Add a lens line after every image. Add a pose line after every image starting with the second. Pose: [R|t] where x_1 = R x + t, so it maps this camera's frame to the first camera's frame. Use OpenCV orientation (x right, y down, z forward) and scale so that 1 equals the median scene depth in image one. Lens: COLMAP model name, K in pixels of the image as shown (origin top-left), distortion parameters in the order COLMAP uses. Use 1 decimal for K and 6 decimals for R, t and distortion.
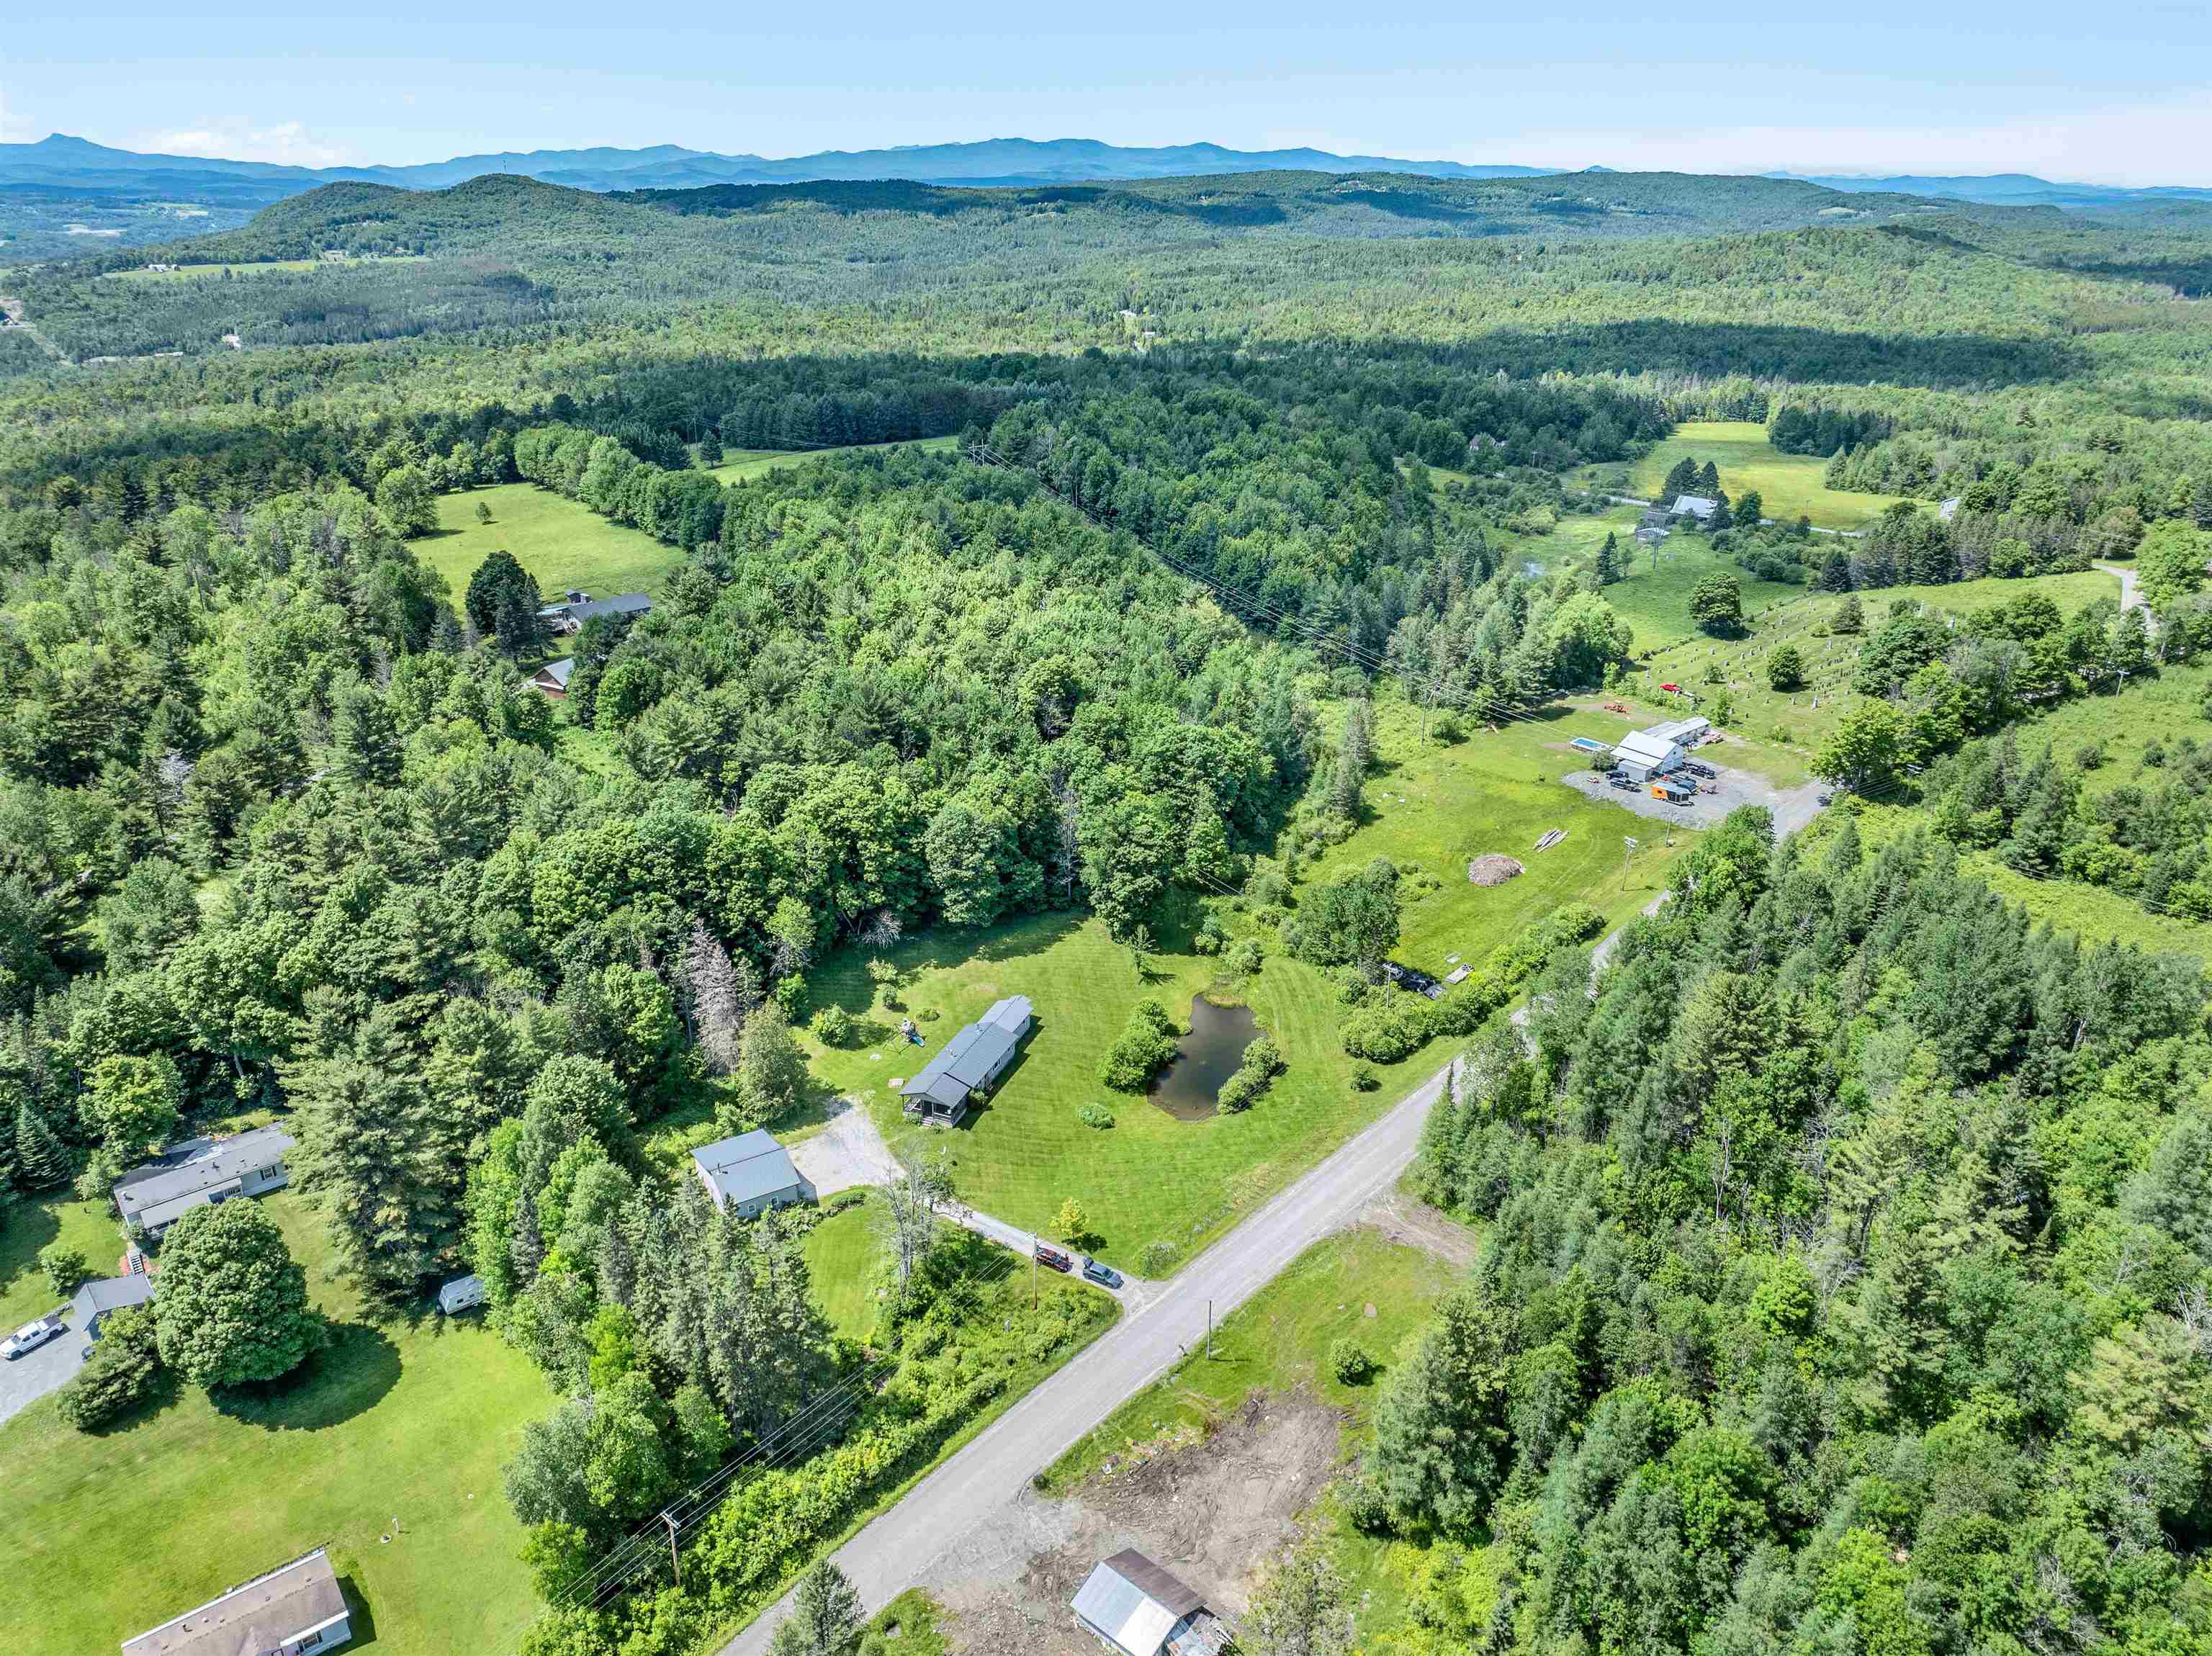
lens RADIAL K [[1566.1, 0, 1101.7], [0, 1566.1, 824.8], [0, 0, 1]] dist [-0.045279, 0.019084]
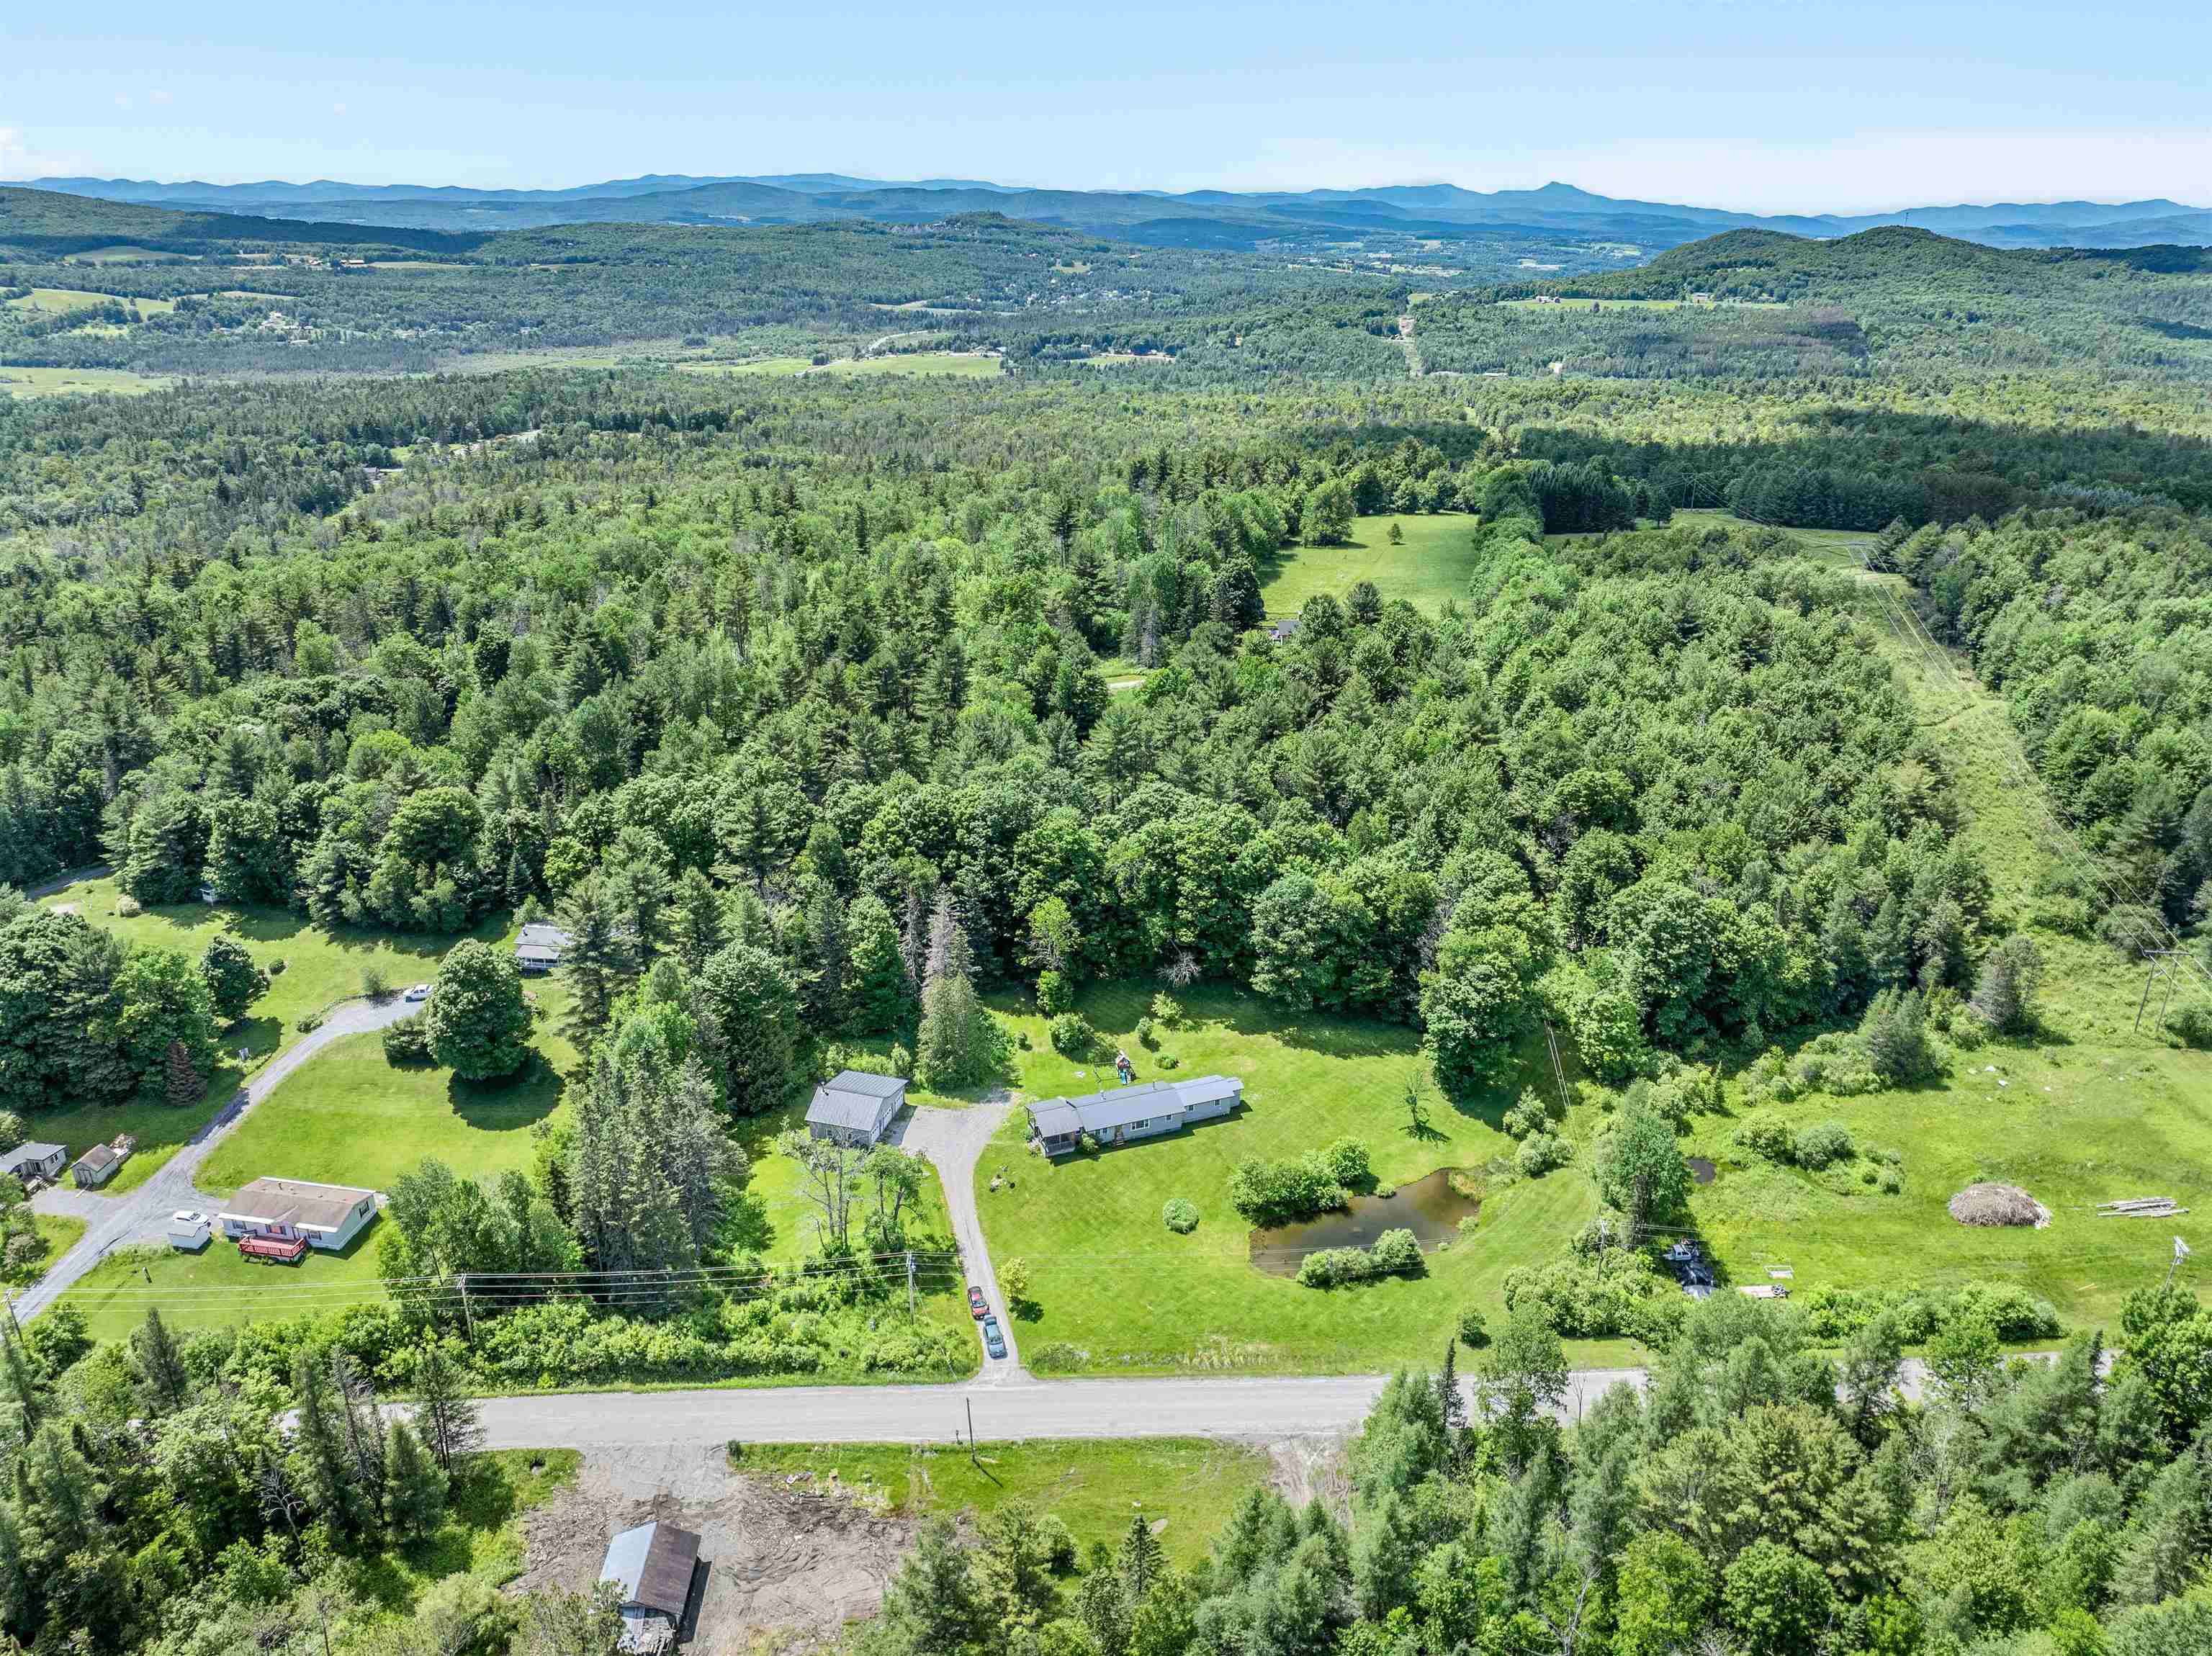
lens RADIAL K [[1566.1, 0, 1101.7], [0, 1566.1, 824.8], [0, 0, 1]] dist [-0.045279, 0.019084]
pose [[0.679029, 0.273387, -0.681307, 0.469784], [-0.292155, 0.952046, 0.090847, -0.094074], [0.673473, 0.137360, 0.726338, 0.224845]]
